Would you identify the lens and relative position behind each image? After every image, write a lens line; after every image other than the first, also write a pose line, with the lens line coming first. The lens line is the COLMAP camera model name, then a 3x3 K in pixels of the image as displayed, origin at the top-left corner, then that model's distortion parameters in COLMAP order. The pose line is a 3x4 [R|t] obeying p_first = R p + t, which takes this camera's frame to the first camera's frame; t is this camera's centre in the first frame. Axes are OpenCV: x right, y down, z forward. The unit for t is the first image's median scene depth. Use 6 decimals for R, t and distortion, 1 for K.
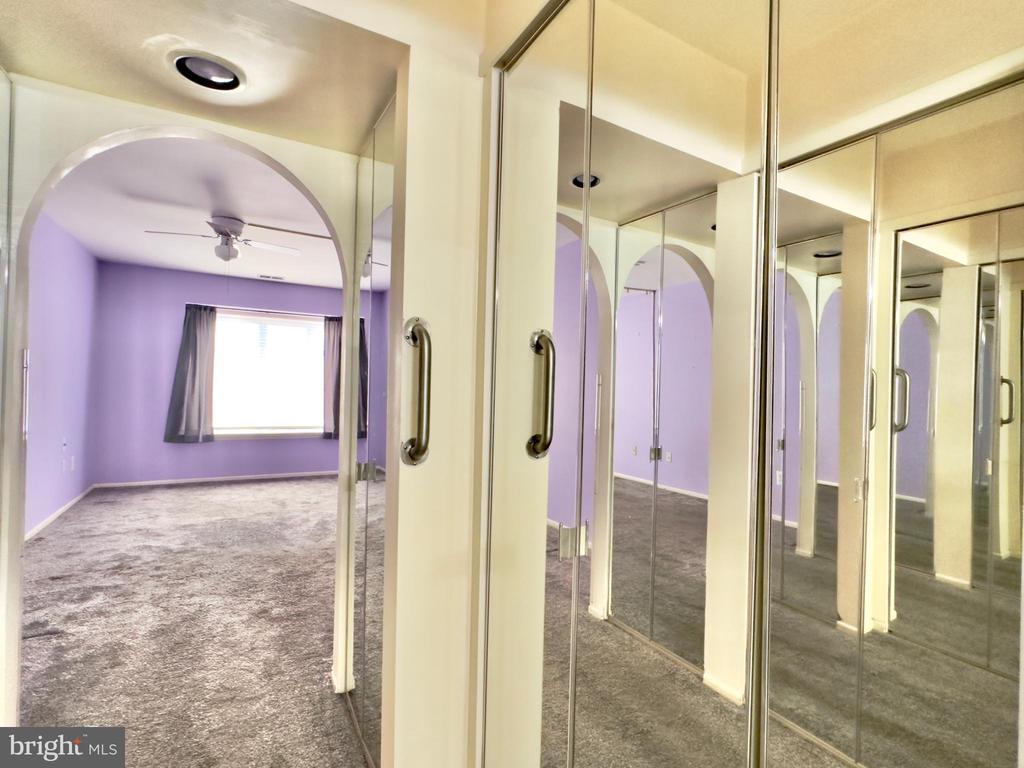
lens RADIAL K [[496.7, 0, 511.3], [0, 496.7, 386.0], [0, 0, 1]] dist [-0.001817, -0.000834]
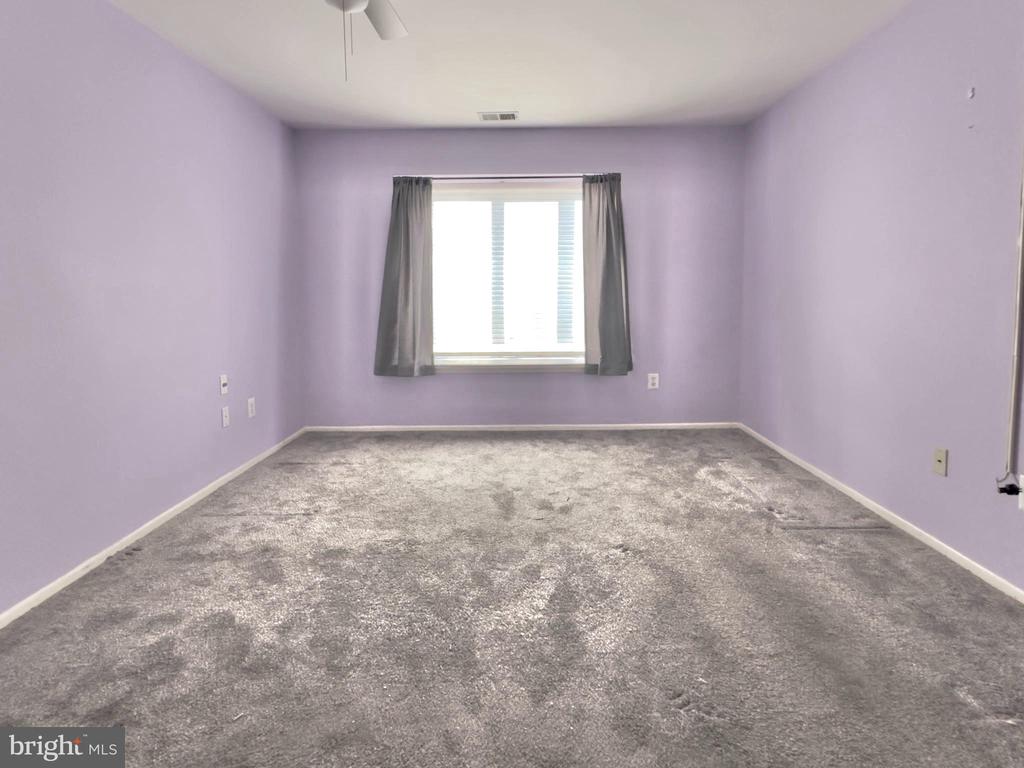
lens RADIAL K [[412.1, 0, 543.3], [0, 412.1, 325.0], [0, 0, 1]] dist [-0.000573, -0.000070]
pose [[0.865418, 0.007177, -0.500999, -0.236017], [0.032226, 0.997030, 0.069950, 0.008921], [0.500013, -0.076681, 0.862617, 0.762436]]
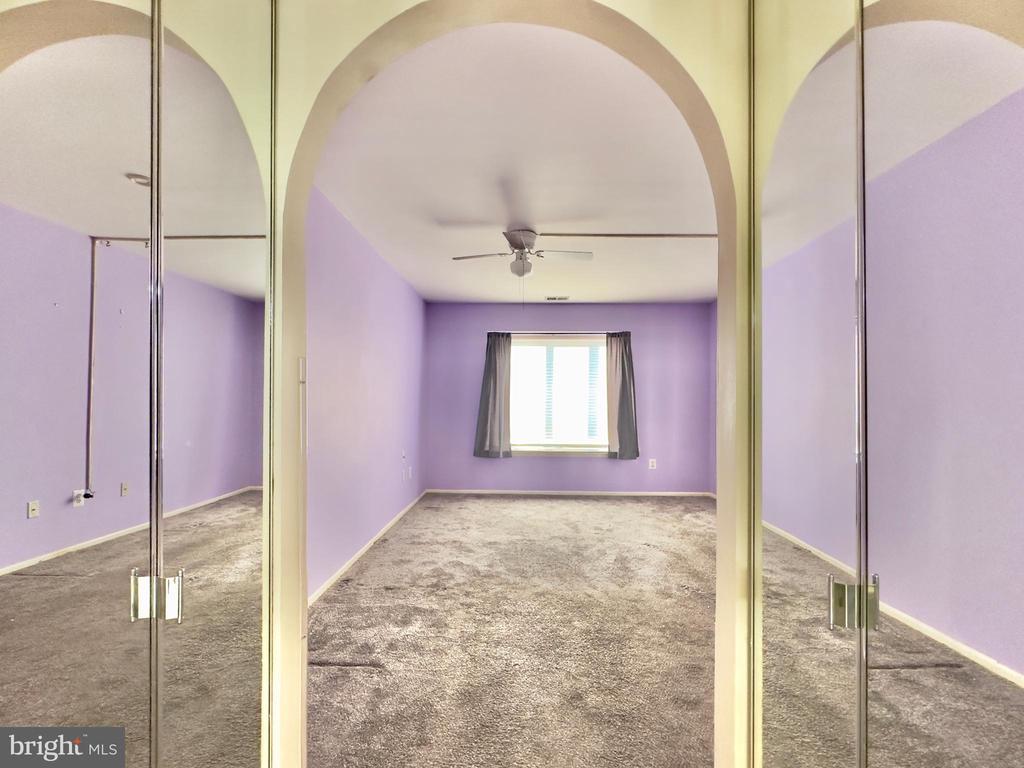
lens RADIAL K [[407.1, 0, 501.7], [0, 407.1, 402.9], [0, 0, 1]] dist [-0.015867, 0.000047]
pose [[0.851114, -0.020918, -0.524563, -0.197307], [0.019062, 0.999778, -0.008941, 0.001674], [0.524634, -0.002390, 0.851324, 0.307509]]
